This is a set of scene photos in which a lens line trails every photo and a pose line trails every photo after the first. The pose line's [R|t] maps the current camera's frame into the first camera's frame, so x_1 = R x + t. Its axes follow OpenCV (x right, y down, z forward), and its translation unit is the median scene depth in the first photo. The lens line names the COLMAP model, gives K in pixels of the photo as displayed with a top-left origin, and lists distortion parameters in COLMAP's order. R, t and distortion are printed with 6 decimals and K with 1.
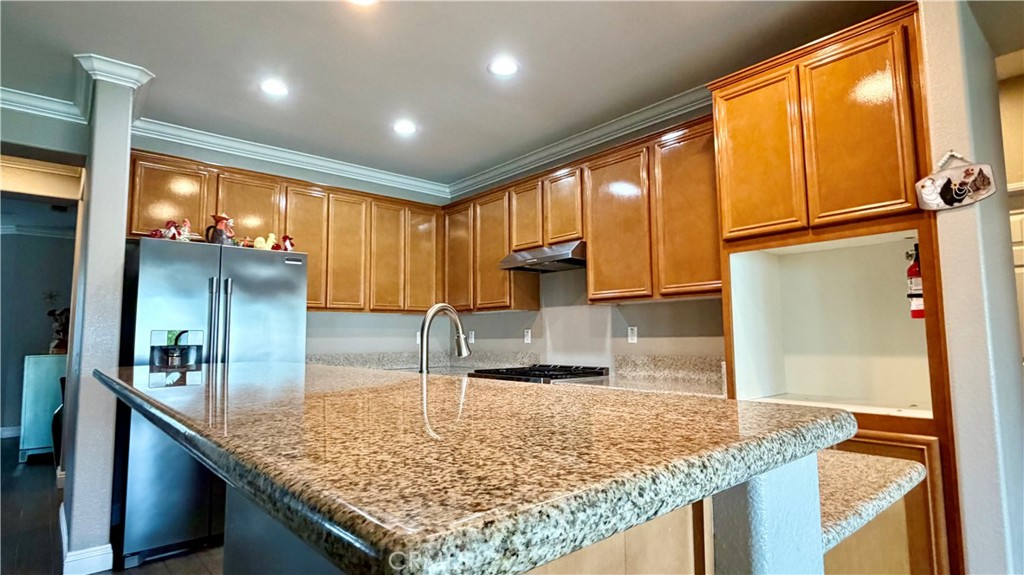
lens RADIAL K [[527.5, 0, 512.0], [0, 527.5, 287.5], [0, 0, 1]] dist [0.015238, 0.000250]
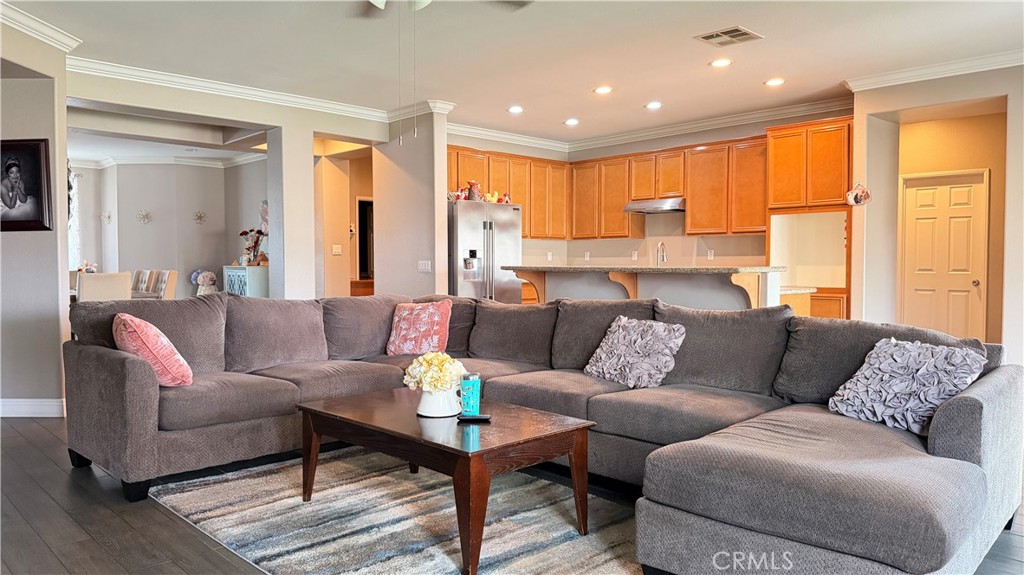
lens RADIAL K [[720.5, 0, 512.0], [0, 720.5, 287.5], [0, 0, 1]] dist [0.081484, -0.150337]
pose [[0.998848, 0.005103, 0.047718, -0.560747], [-0.011365, 0.991198, 0.131901, -0.113178], [-0.046625, -0.132292, 0.990114, -1.377064]]
